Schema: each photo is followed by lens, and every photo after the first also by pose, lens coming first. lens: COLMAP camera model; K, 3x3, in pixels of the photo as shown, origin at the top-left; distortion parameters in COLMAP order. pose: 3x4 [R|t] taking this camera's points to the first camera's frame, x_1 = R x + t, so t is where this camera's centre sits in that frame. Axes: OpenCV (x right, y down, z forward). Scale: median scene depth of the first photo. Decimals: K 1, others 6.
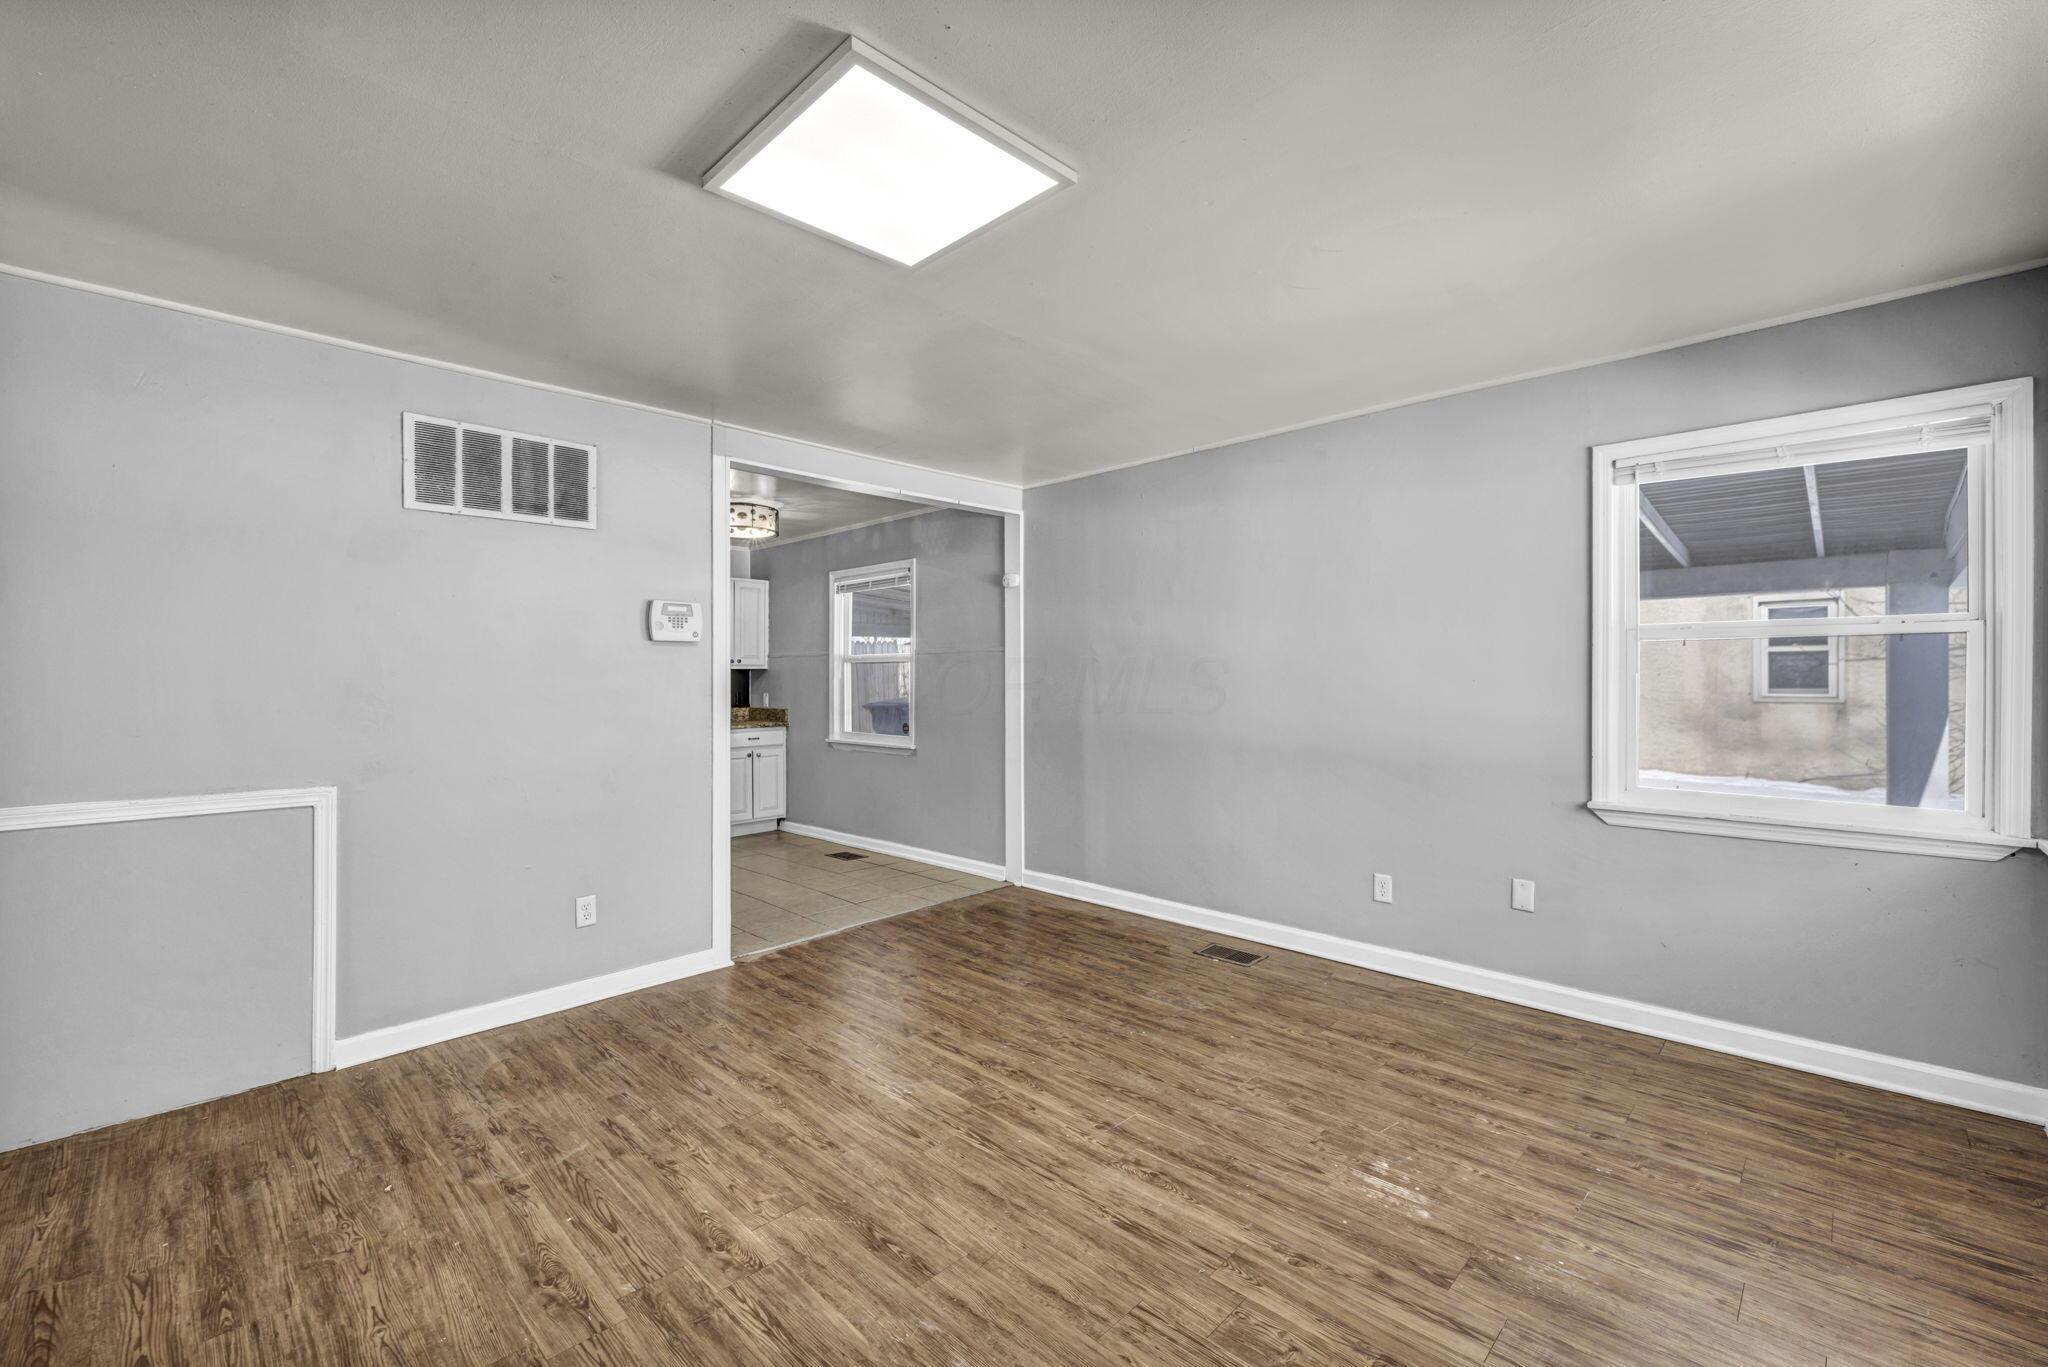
lens RADIAL K [[851.4, 0, 1017.2], [0, 851.4, 675.2], [0, 0, 1]] dist [0.000399, -0.000021]
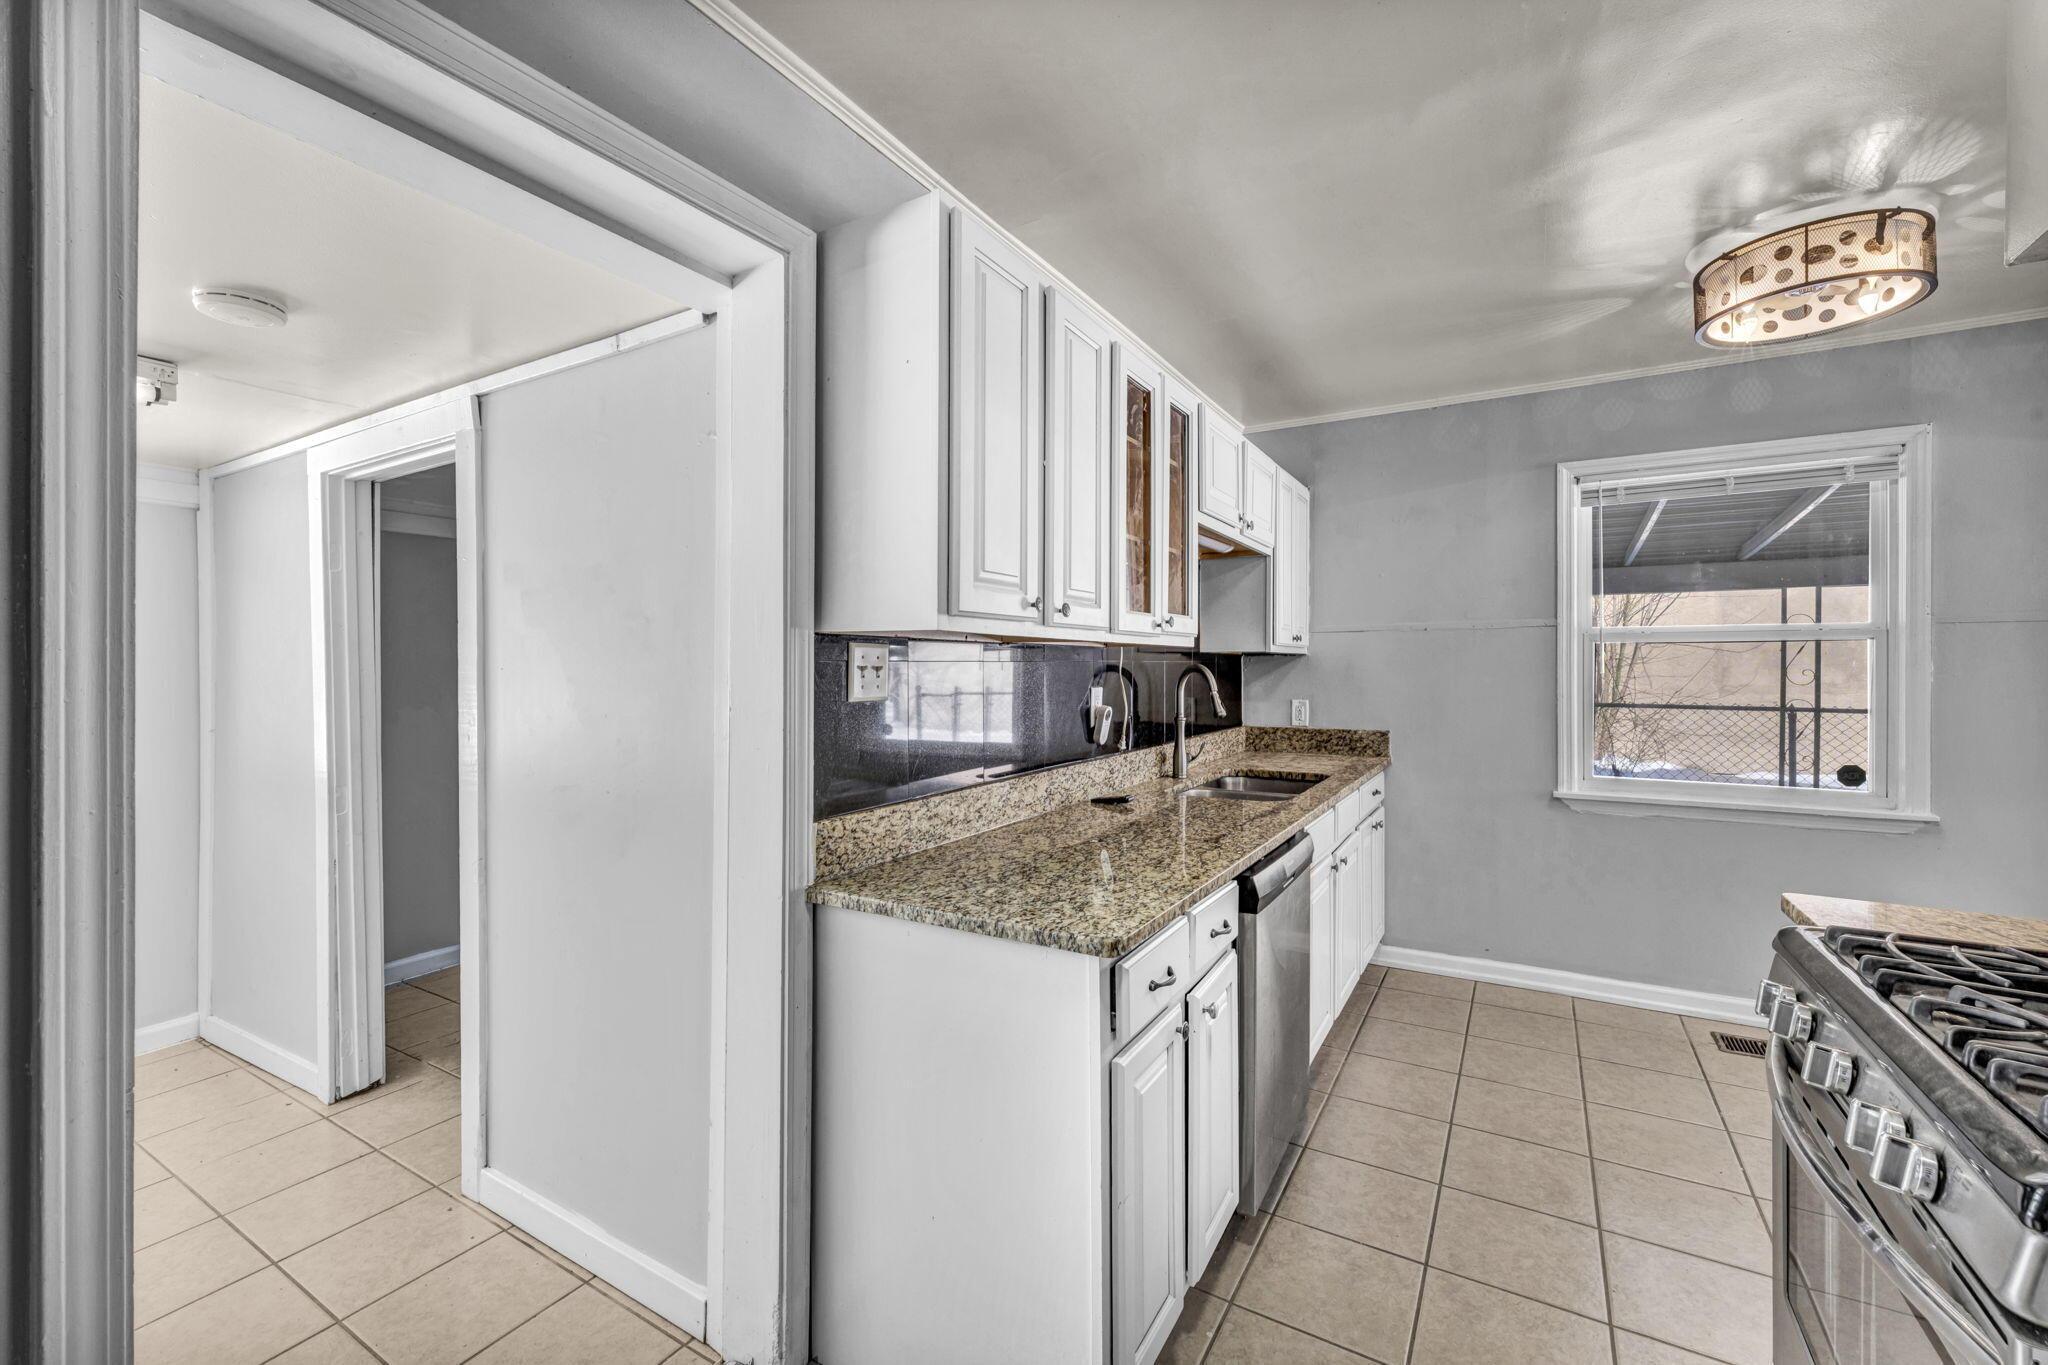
lens RADIAL K [[848.8, 0, 1020.5], [0, 848.8, 662.6], [0, 0, 1]] dist [0.000470, -0.000152]
pose [[0.972184, 0.002484, 0.234203, -1.401560], [-0.001448, 0.999988, -0.004596, 0.001882], [-0.234212, 0.004129, 0.972177, 1.249863]]
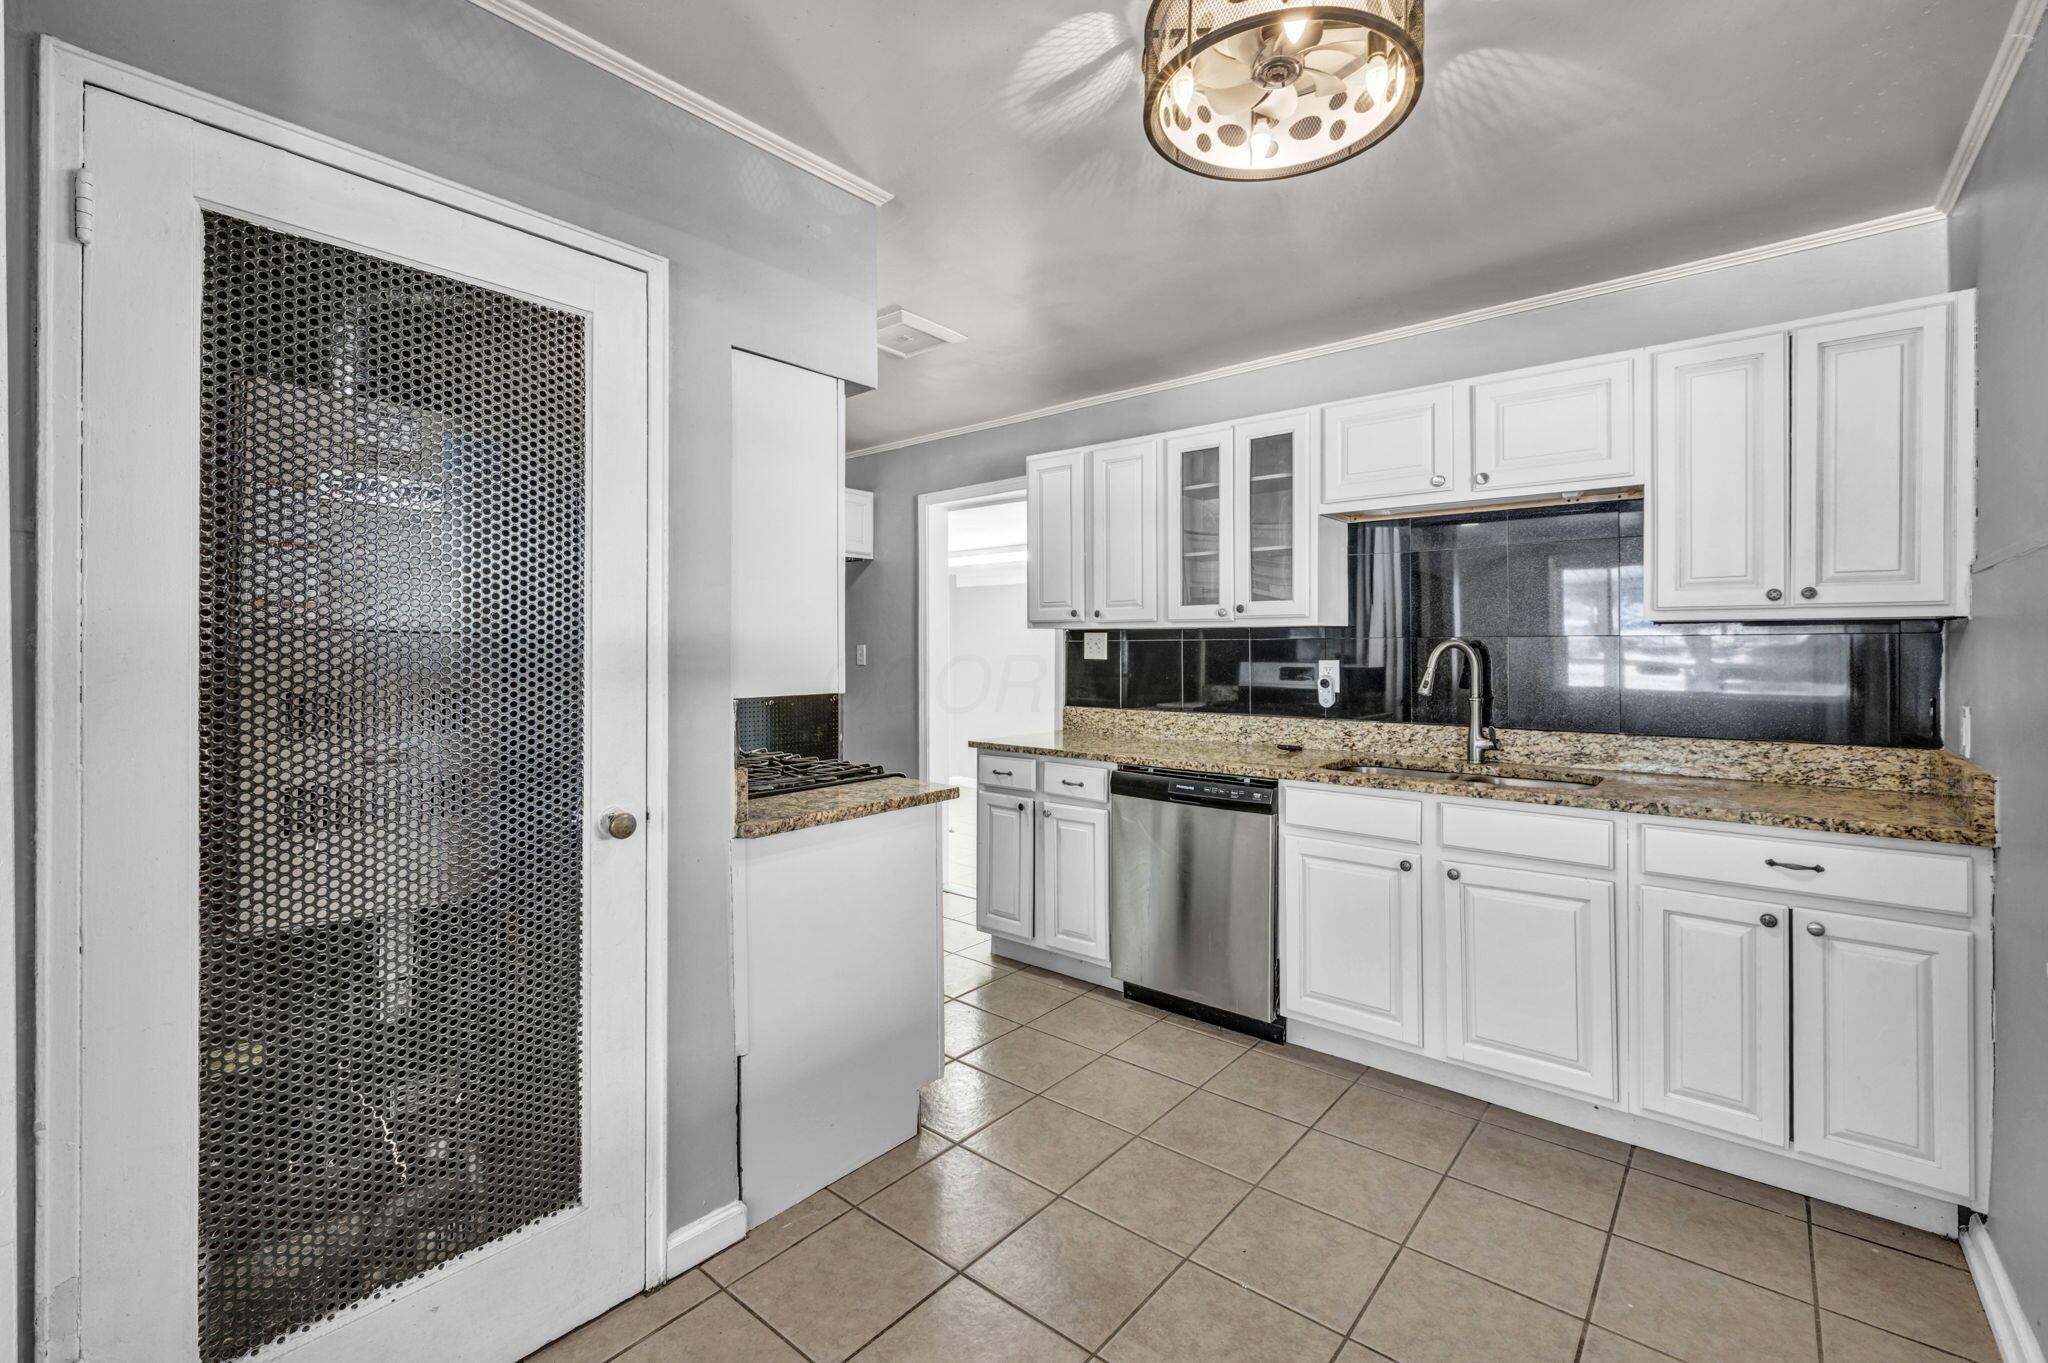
lens RADIAL K [[874.9, 0, 1017.9], [0, 874.9, 641.3], [0, 0, 1]] dist [-0.000110, 0.000069]
pose [[0.074492, -0.004606, -0.997211, -0.091589], [0.000418, 0.999989, -0.004588, 0.004417], [0.997222, -0.000075, 0.074493, 1.609413]]
